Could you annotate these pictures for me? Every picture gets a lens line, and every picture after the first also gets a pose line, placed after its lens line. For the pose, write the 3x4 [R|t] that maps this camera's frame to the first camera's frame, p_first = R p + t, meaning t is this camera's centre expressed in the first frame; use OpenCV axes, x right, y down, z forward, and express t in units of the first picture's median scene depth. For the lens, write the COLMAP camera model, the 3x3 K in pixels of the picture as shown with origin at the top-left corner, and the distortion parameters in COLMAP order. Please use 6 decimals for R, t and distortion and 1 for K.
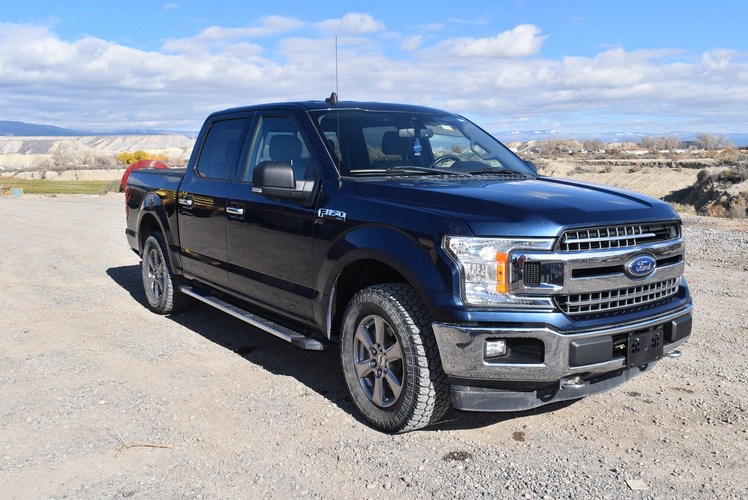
lens RADIAL K [[713.5, 0, 374.0], [0, 713.5, 250.0], [0, 0, 1]] dist [-0.090225, -0.001419]
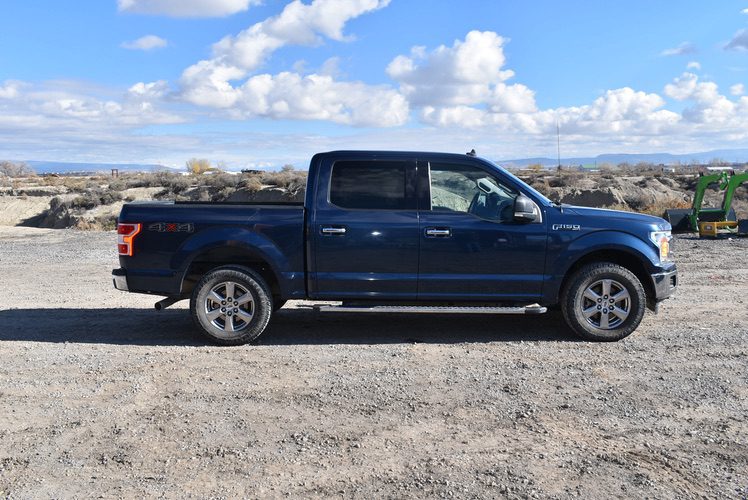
lens RADIAL K [[713.5, 0, 374.0], [0, 713.5, 250.0], [0, 0, 1]] dist [-0.090225, -0.001419]
pose [[0.582688, -0.066963, 0.809932, -0.099257], [0.098032, 0.995114, 0.011747, -0.003518], [-0.806762, 0.072555, 0.586406, 0.021742]]
